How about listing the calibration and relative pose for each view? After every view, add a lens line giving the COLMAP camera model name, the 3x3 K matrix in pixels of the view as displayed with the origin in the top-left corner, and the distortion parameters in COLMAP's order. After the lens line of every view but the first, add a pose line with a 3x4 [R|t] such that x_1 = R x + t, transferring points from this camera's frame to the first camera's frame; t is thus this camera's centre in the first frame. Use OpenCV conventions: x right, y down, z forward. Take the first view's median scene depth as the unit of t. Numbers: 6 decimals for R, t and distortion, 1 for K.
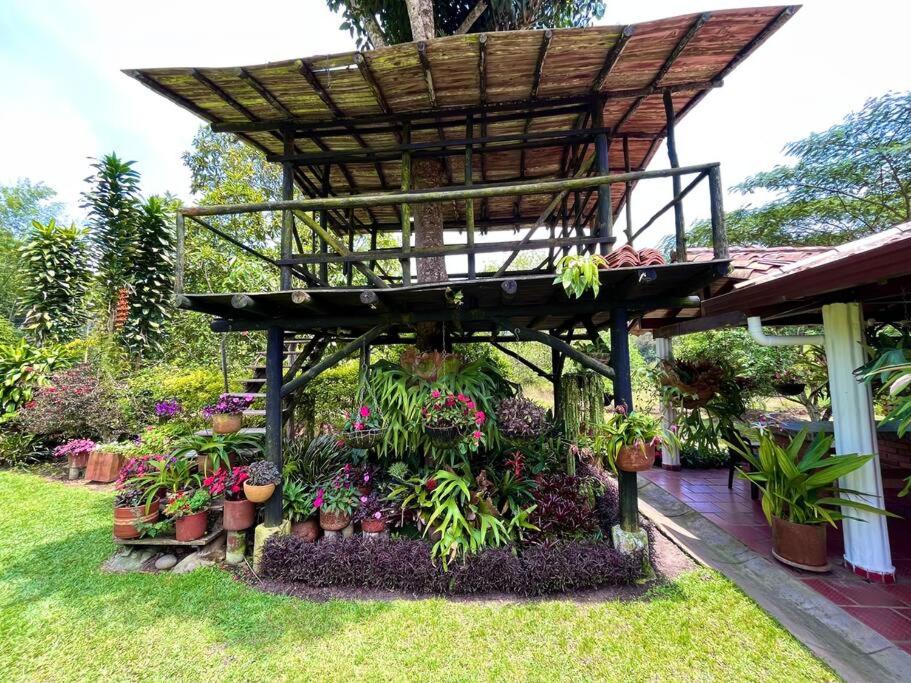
lens RADIAL K [[365.8, 0, 455.5], [0, 365.8, 341.5], [0, 0, 1]] dist [-0.010287, 0.000034]
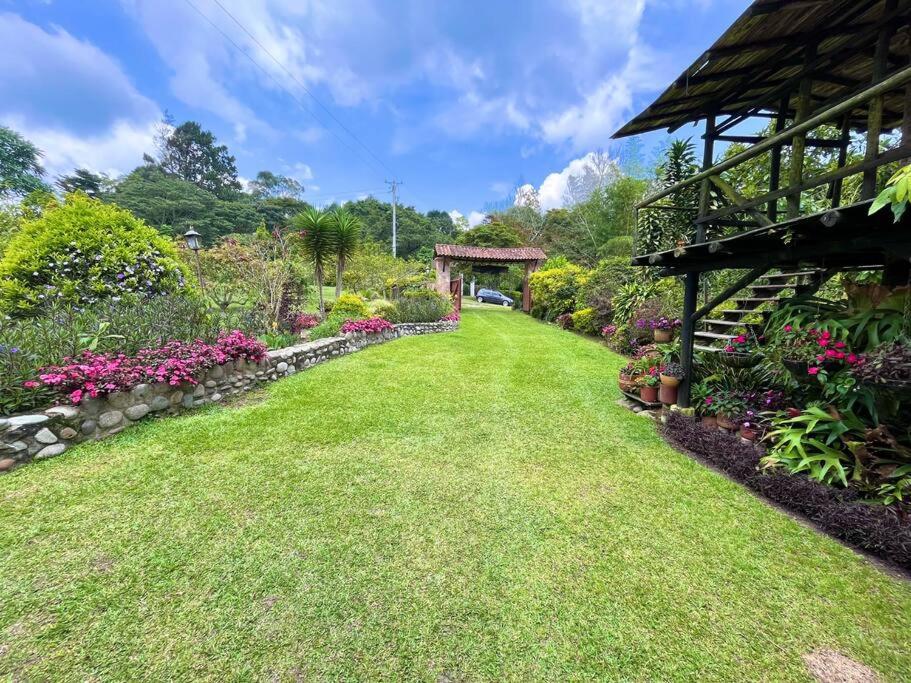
lens RADIAL K [[365.8, 0, 455.5], [0, 365.8, 341.5], [0, 0, 1]] dist [-0.010287, 0.000034]
pose [[0.128199, 0.125331, -0.983797, 0.505550], [0.063997, 0.988870, 0.134317, -0.012282], [0.989682, -0.080179, 0.118751, -0.046596]]
